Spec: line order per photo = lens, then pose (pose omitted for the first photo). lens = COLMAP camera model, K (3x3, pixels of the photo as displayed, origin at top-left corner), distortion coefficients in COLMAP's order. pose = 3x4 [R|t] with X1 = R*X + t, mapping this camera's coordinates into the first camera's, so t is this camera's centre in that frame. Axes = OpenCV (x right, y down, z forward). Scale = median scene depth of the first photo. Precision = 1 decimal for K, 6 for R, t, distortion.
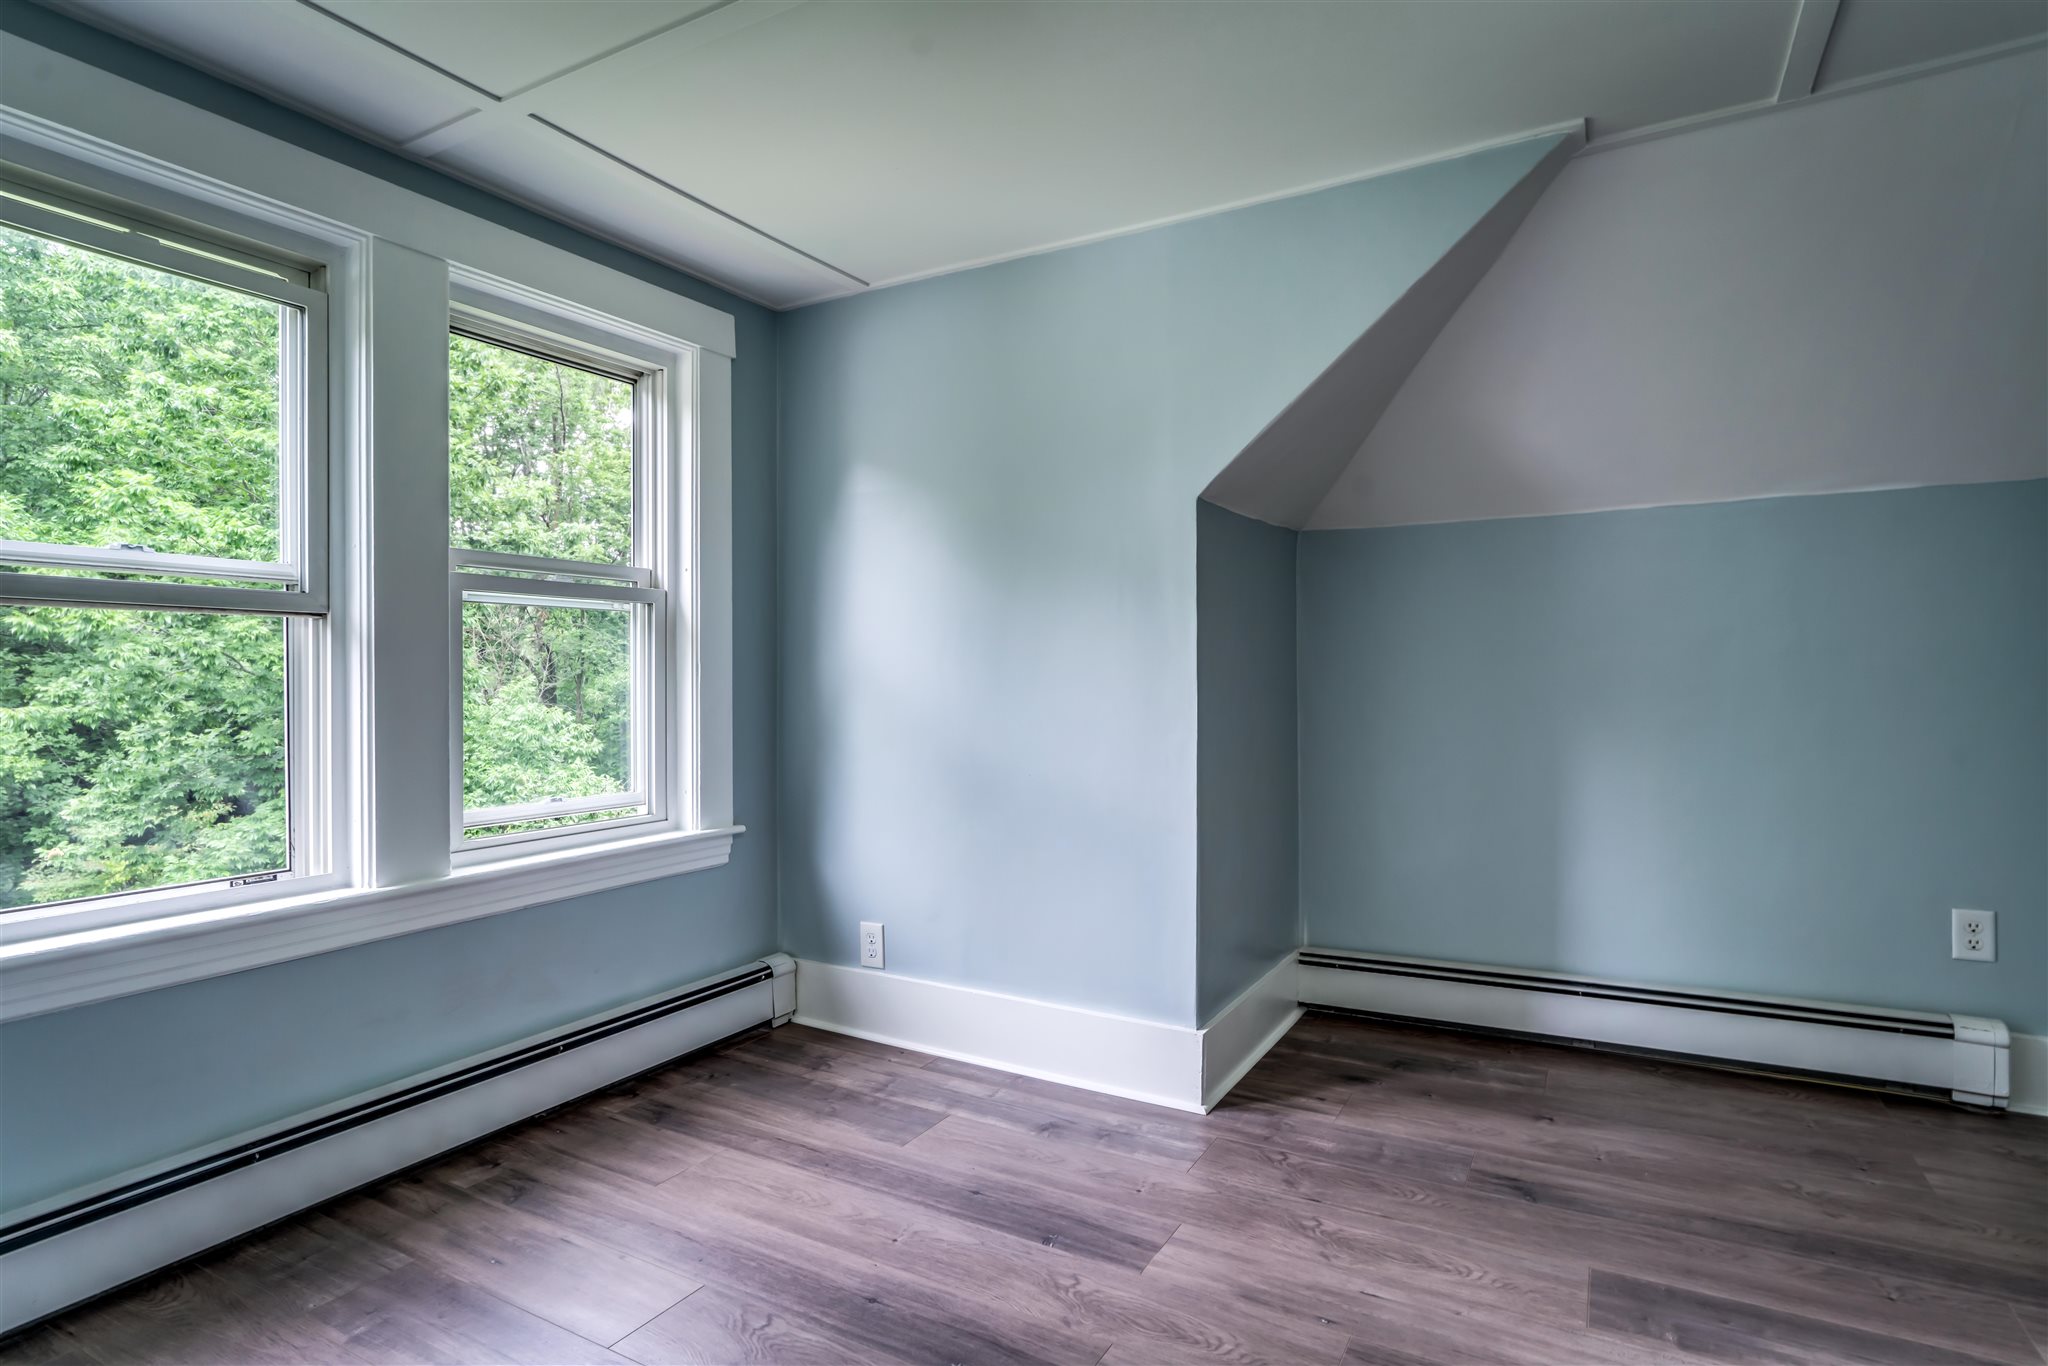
lens RADIAL K [[1047.1, 0, 1014.4], [0, 1047.1, 679.5], [0, 0, 1]] dist [-0.002343, 0.002349]
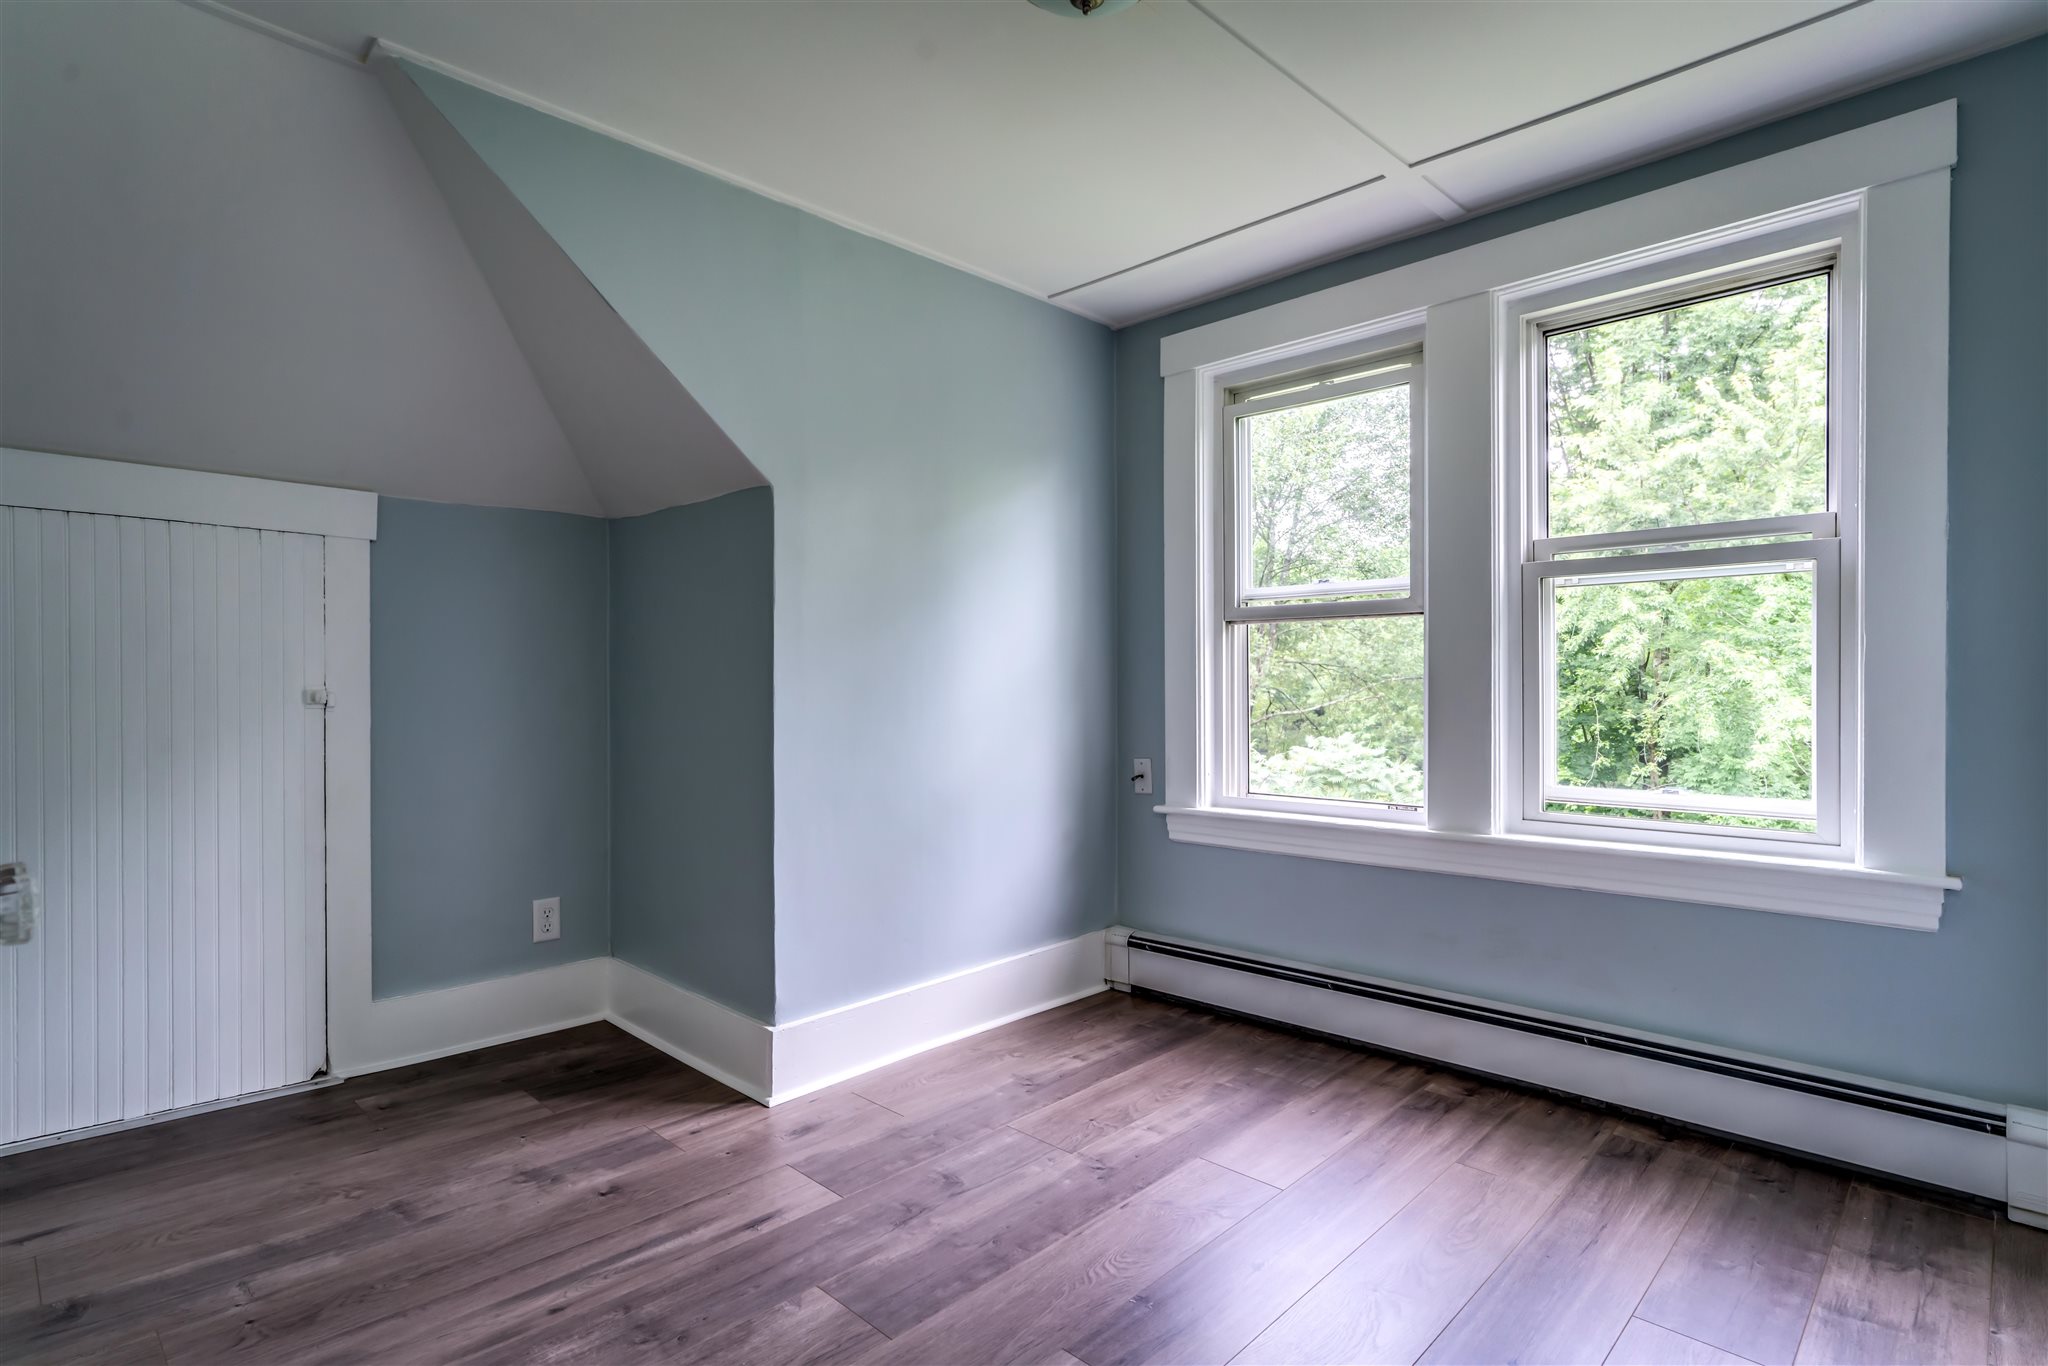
lens RADIAL K [[1047.1, 0, 1017.9], [0, 1047.1, 688.6], [0, 0, 1]] dist [-0.002343, 0.002349]
pose [[-0.248494, 0.010233, -0.968579, 0.662077], [0.003082, 0.999947, 0.009774, 0.016158], [0.968628, -0.000556, -0.248513, 0.764293]]
